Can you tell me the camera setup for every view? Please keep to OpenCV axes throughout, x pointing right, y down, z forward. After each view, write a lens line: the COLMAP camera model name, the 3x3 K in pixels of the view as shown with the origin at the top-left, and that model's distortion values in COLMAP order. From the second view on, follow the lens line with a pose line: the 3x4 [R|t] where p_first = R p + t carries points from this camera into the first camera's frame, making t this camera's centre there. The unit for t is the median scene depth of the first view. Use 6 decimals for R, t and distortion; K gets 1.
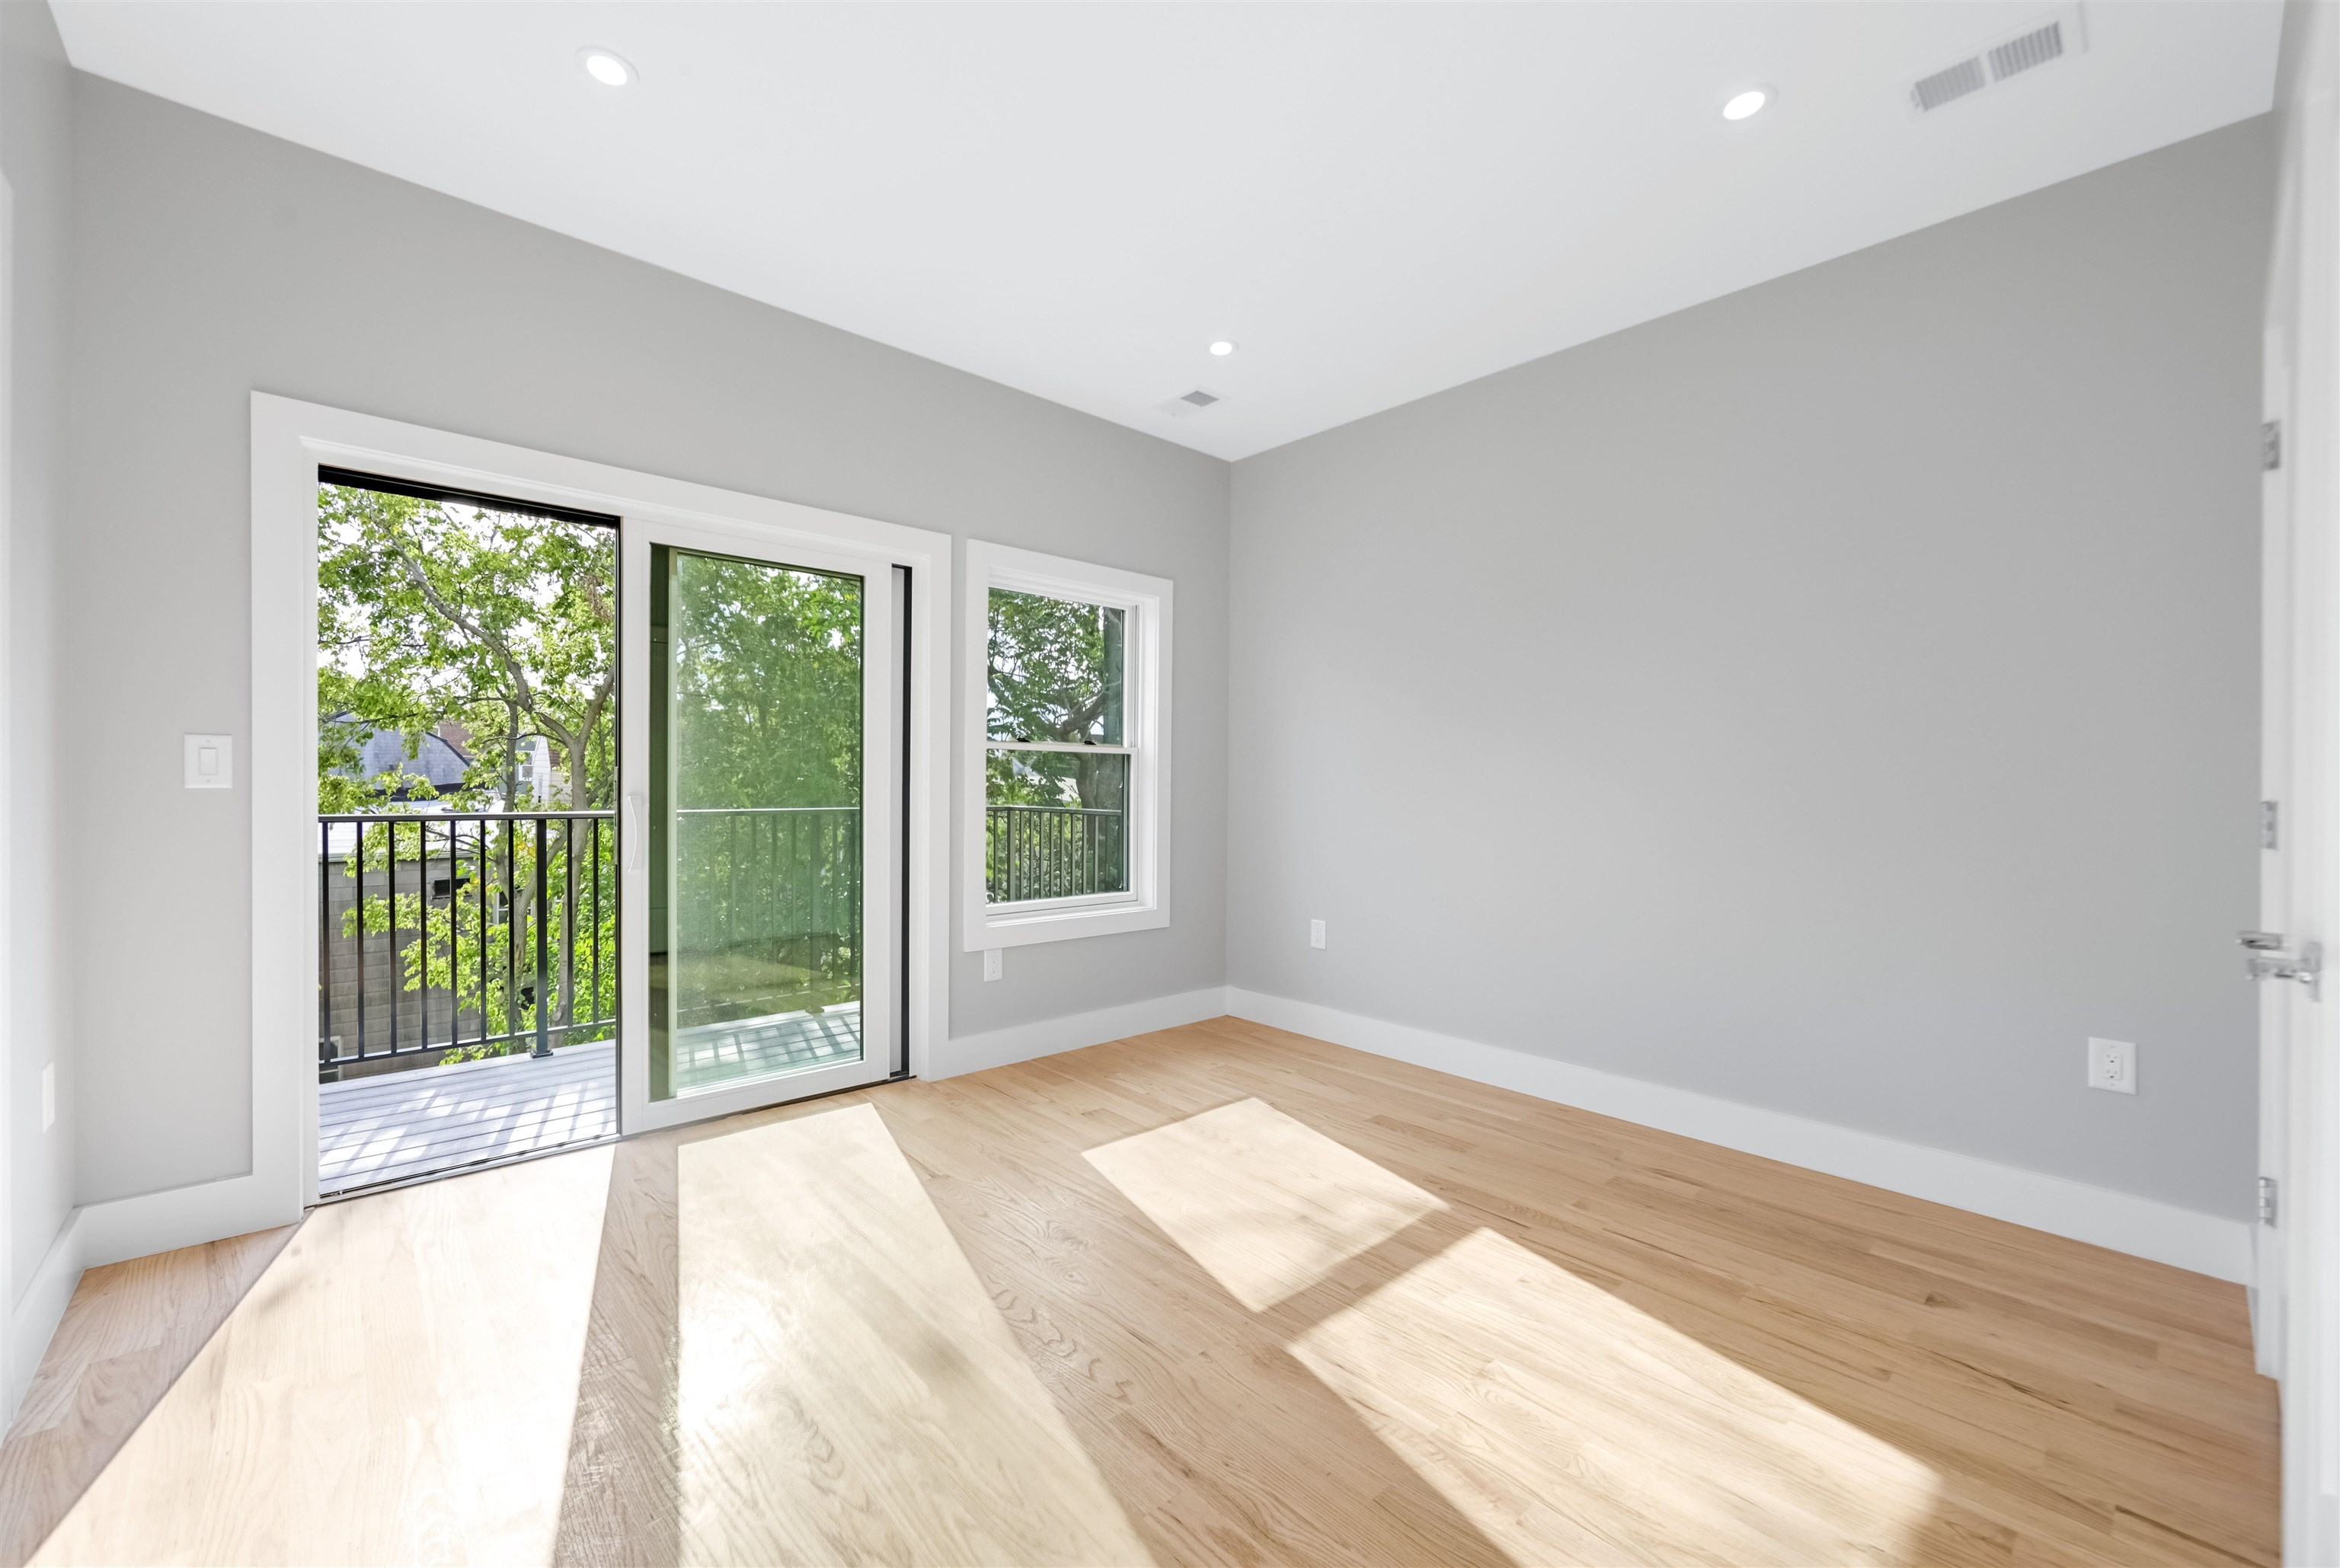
lens RADIAL K [[936.8, 0, 1170.2], [0, 936.8, 784.1], [0, 0, 1]] dist [-0.000182, 0.000008]
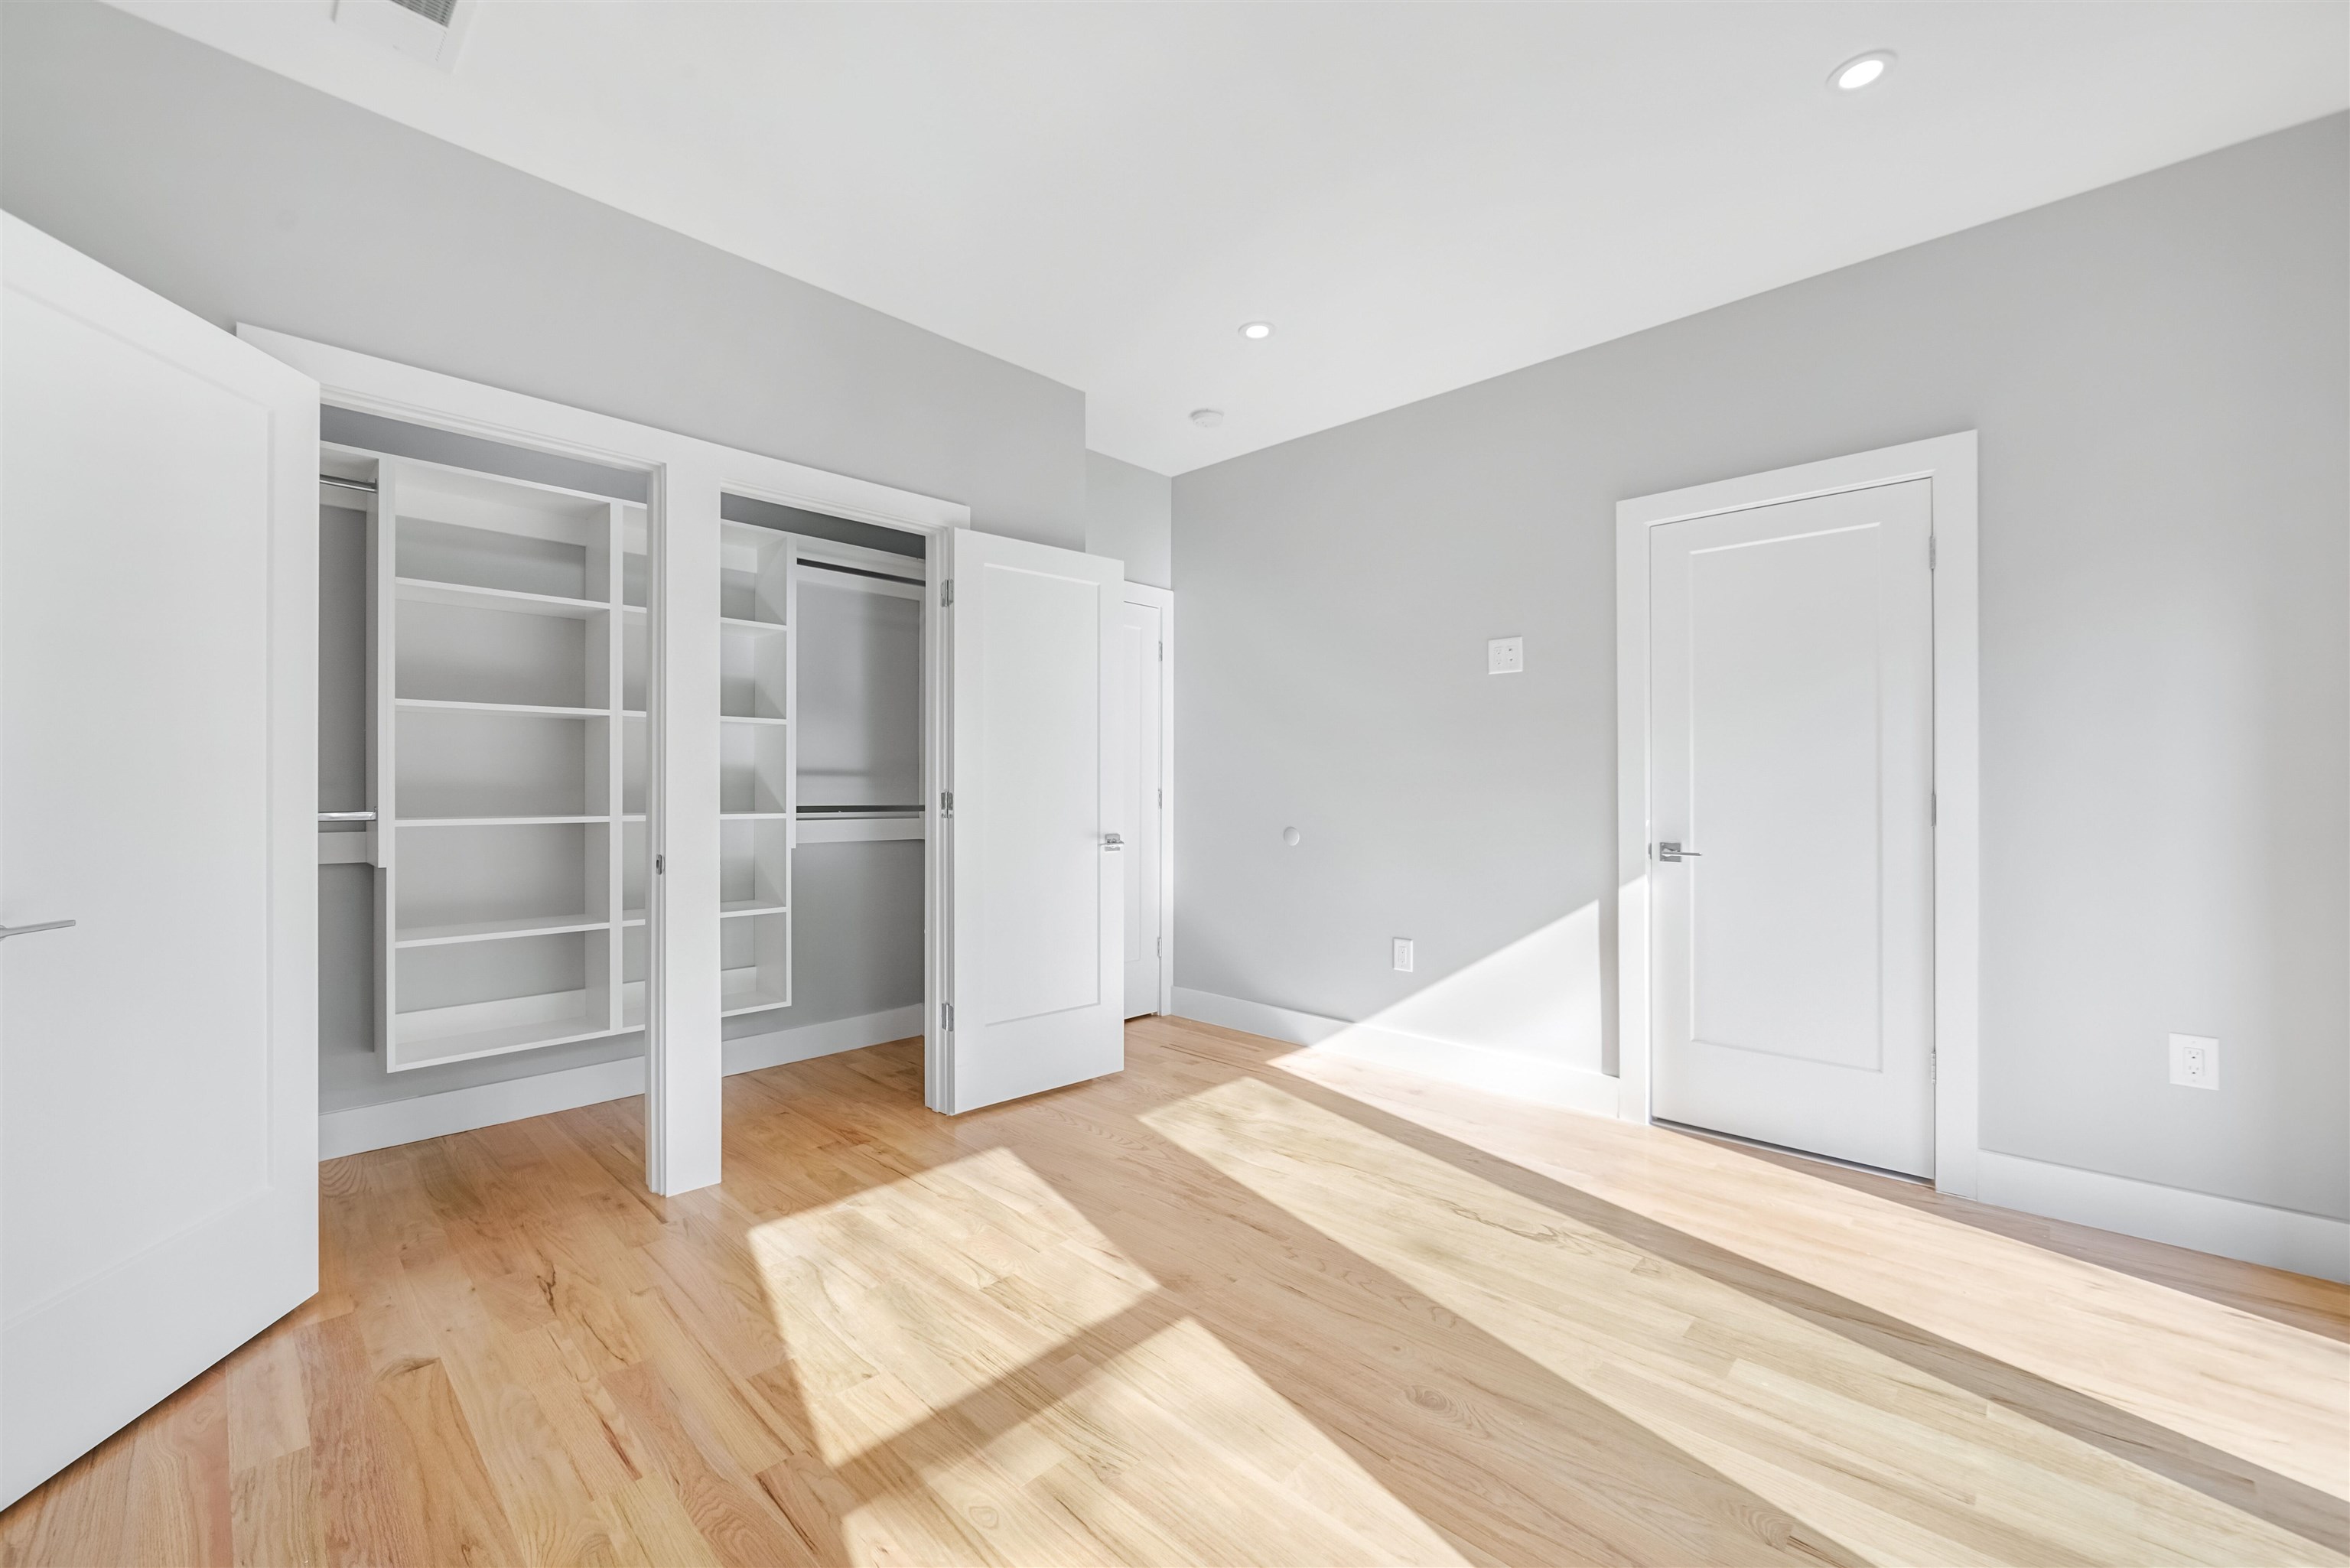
lens RADIAL K [[940.9, 0, 1175.3], [0, 940.9, 784.1], [0, 0, 1]] dist [-0.000182, 0.000008]
pose [[-0.998106, -0.007144, -0.061105, 0.161834], [-0.007483, 0.999958, 0.005322, -0.004650], [0.061064, 0.005769, -0.998117, 1.922180]]
